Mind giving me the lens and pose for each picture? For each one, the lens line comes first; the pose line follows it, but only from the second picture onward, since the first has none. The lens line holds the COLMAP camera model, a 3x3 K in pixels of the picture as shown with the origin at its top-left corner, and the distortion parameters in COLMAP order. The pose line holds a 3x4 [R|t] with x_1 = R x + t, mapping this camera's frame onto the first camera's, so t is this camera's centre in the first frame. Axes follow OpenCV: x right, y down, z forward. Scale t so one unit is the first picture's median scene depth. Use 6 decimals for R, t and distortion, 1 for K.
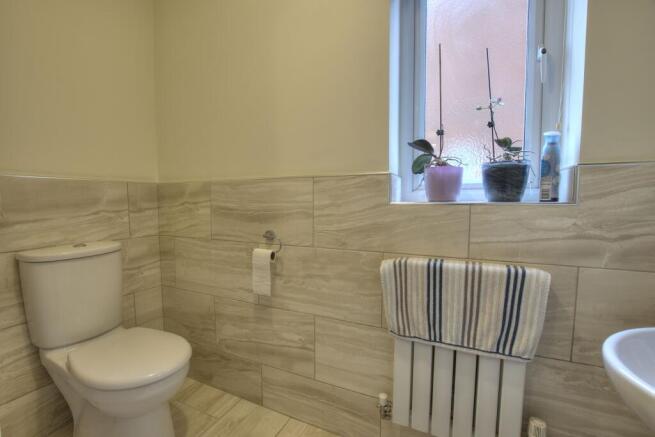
lens RADIAL K [[286.0, 0, 323.6], [0, 286.0, 224.5], [0, 0, 1]] dist [-0.030433, 0.000971]
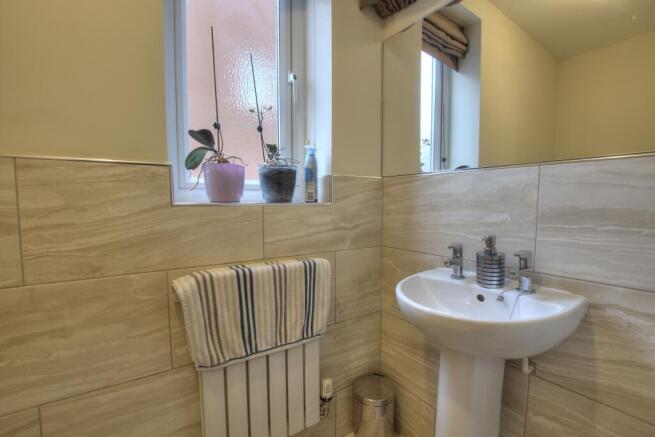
lens RADIAL K [[286.0, 0, 323.6], [0, 286.0, 224.5], [0, 0, 1]] dist [-0.030433, 0.000971]
pose [[0.513642, -0.062029, 0.855759, -0.239796], [0.067643, 0.997206, 0.031681, -0.020062], [-0.855334, 0.041613, 0.516403, 0.297374]]
